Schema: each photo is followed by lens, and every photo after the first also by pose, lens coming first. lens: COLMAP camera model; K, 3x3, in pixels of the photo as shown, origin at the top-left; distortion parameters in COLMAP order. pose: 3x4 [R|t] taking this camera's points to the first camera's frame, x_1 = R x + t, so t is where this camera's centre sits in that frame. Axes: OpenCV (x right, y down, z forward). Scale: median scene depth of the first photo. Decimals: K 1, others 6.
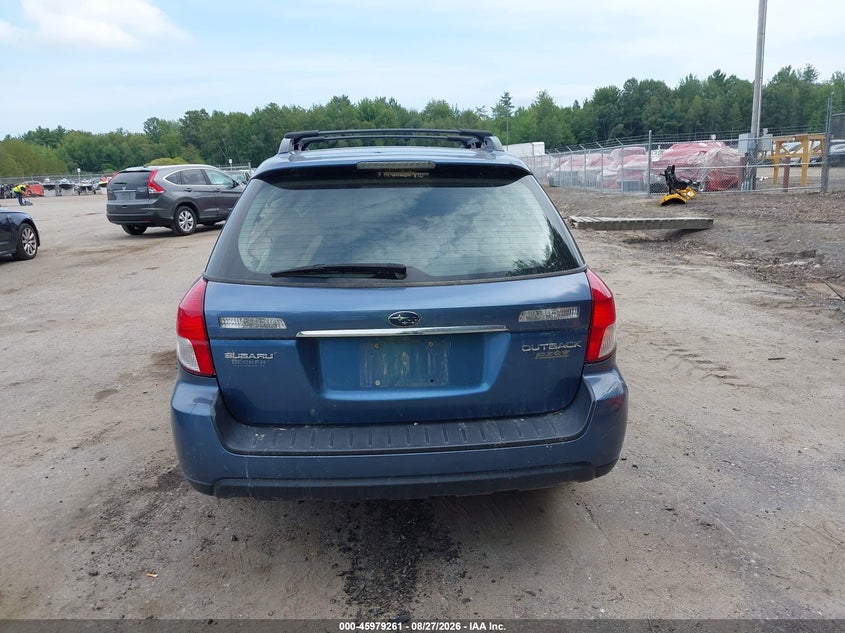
lens RADIAL K [[662.5, 0, 418.9], [0, 662.5, 309.2], [0, 0, 1]] dist [0.035637, -0.055465]
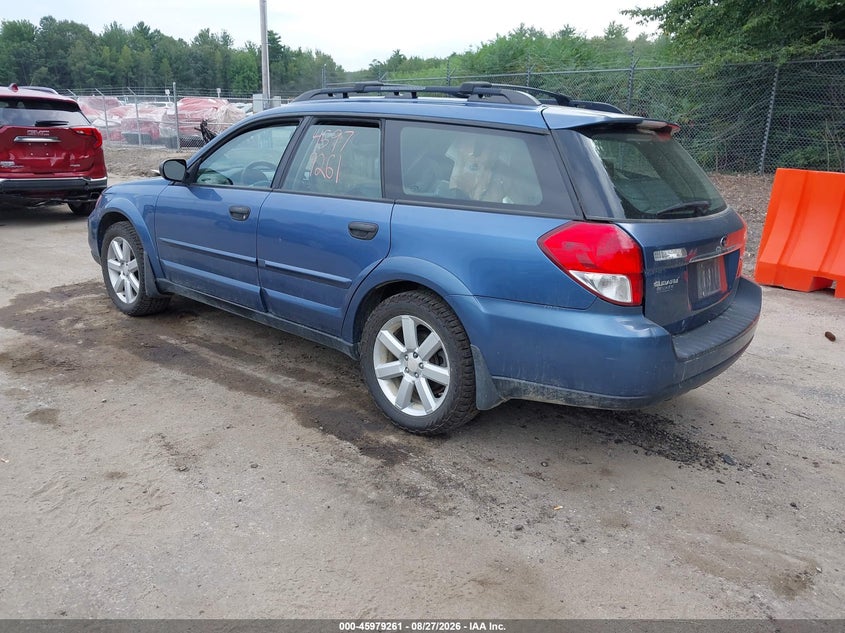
lens RADIAL K [[662.5, 0, 419.5], [0, 662.5, 315.7], [0, 0, 1]] dist [0.035637, -0.055465]
pose [[0.707130, -0.143253, 0.692420, -0.107843], [0.091657, 0.989571, 0.111126, -0.003308], [-0.701118, -0.015115, 0.712885, 0.035554]]
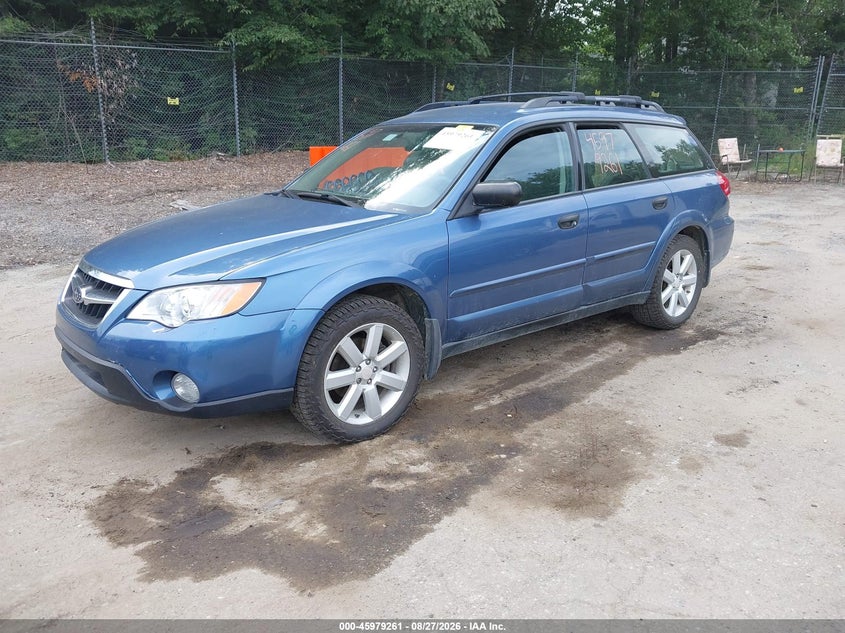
lens RADIAL K [[662.5, 0, 417.8], [0, 662.5, 316.4], [0, 0, 1]] dist [0.035637, -0.055465]
pose [[-0.589507, -0.197794, 0.783173, -0.128924], [0.180104, 0.912964, 0.366140, -0.048866], [-0.787429, 0.356895, -0.502575, 0.253113]]
